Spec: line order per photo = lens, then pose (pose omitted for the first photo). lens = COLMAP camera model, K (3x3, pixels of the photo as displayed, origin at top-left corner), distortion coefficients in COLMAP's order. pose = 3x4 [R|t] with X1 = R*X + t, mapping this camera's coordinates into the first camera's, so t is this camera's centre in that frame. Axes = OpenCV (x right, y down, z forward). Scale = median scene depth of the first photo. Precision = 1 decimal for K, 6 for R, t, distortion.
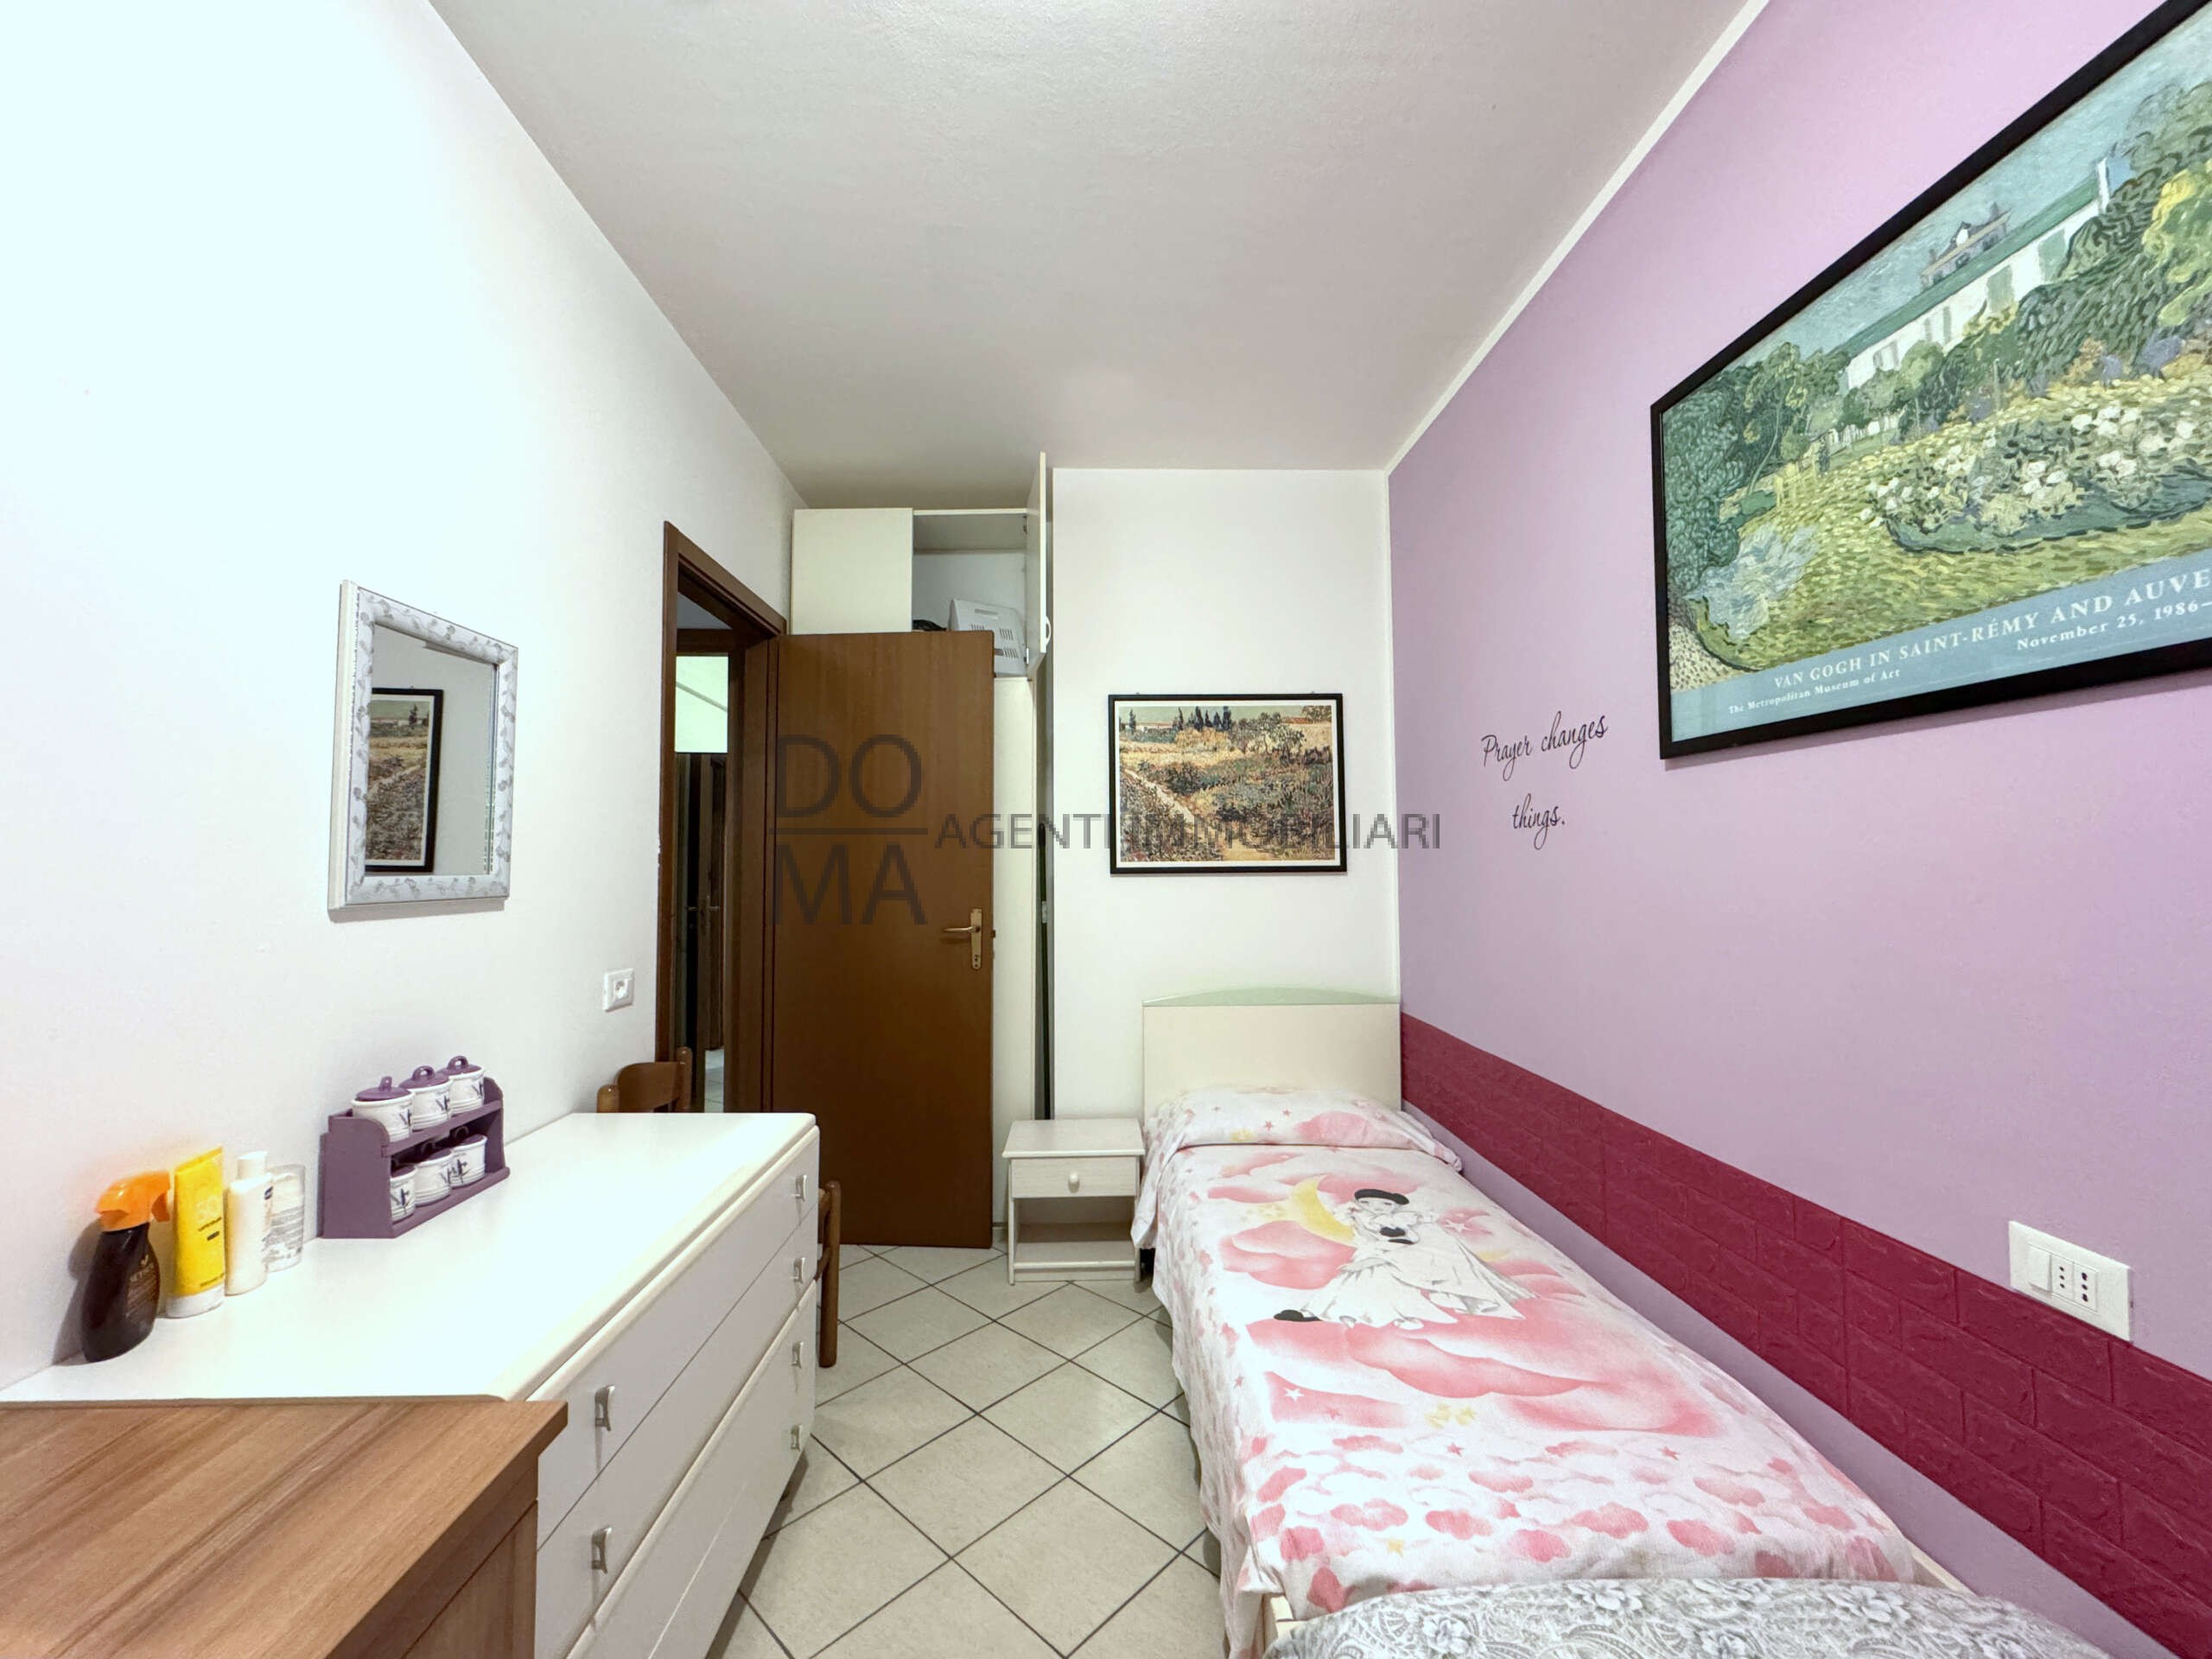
lens RADIAL K [[897.5, 0, 1101.7], [0, 897.5, 826.9], [0, 0, 1]] dist [-0.000856, 0.000447]
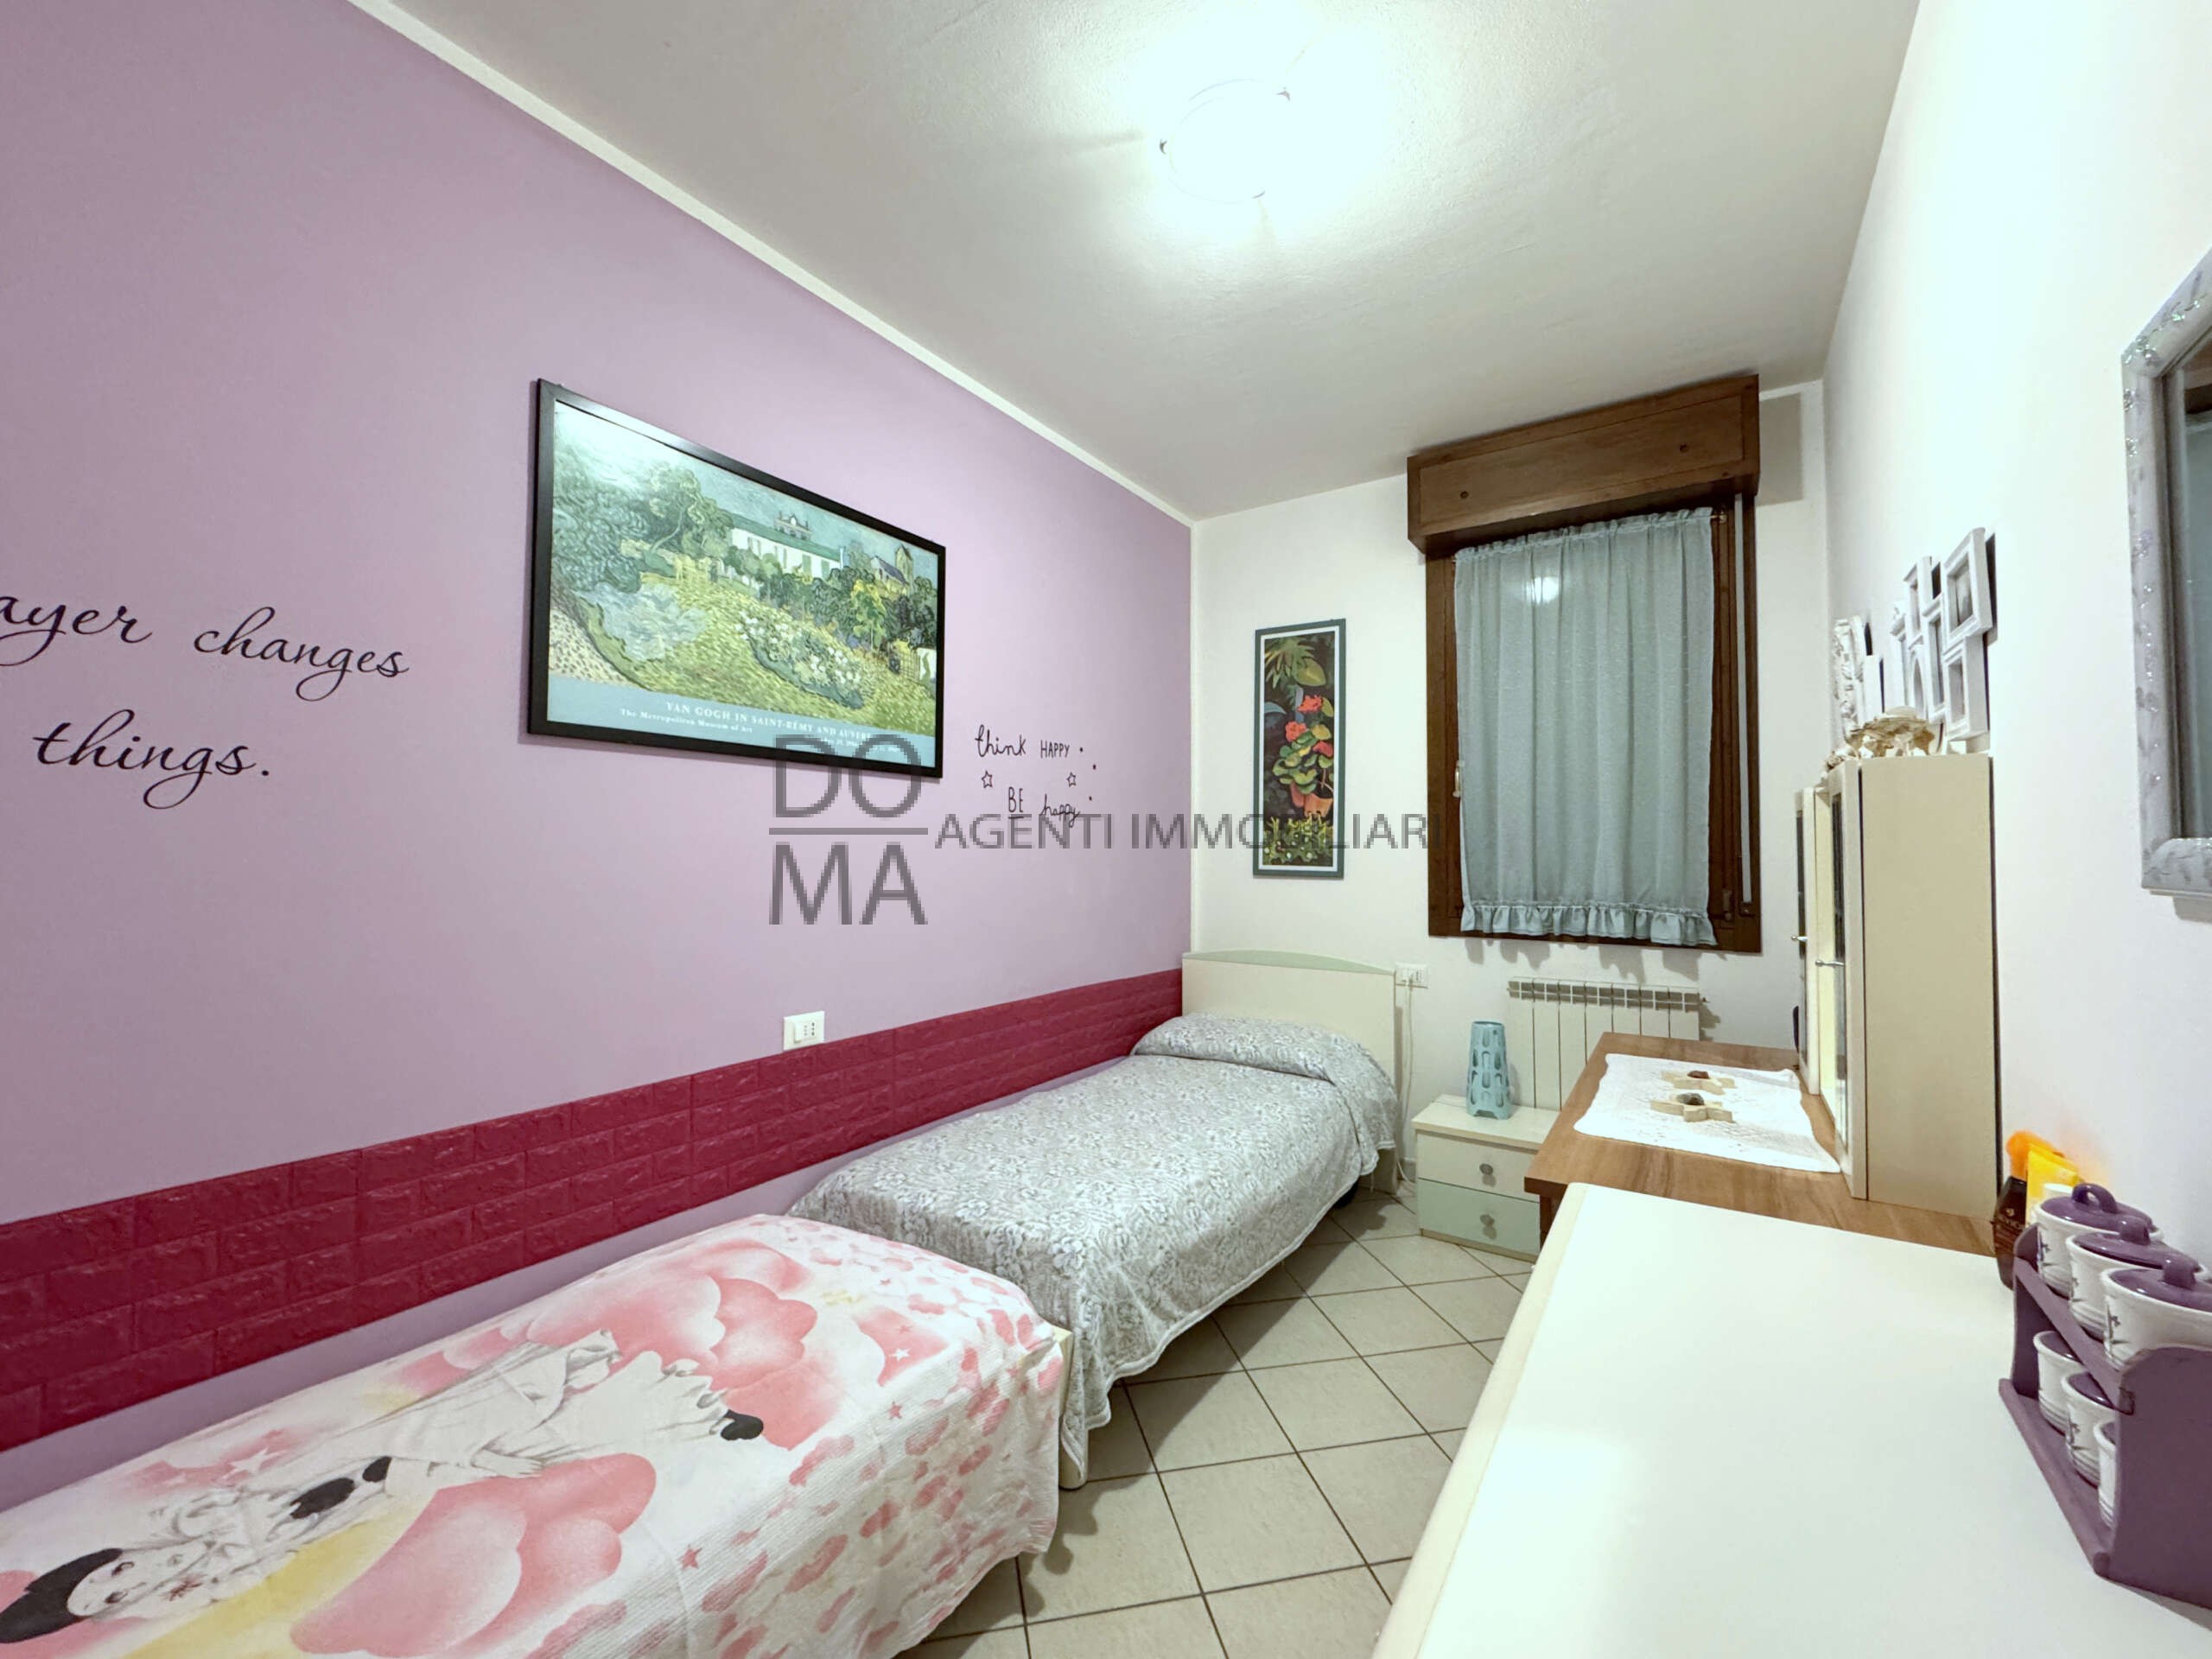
lens RADIAL K [[897.5, 0, 1101.7], [0, 897.5, 826.9], [0, 0, 1]] dist [-0.000856, 0.000447]
pose [[-0.820489, 0.015350, 0.571456, -0.562686], [-0.024277, 0.997802, -0.061659, 0.090398], [-0.571146, -0.064464, -0.818313, 1.737994]]
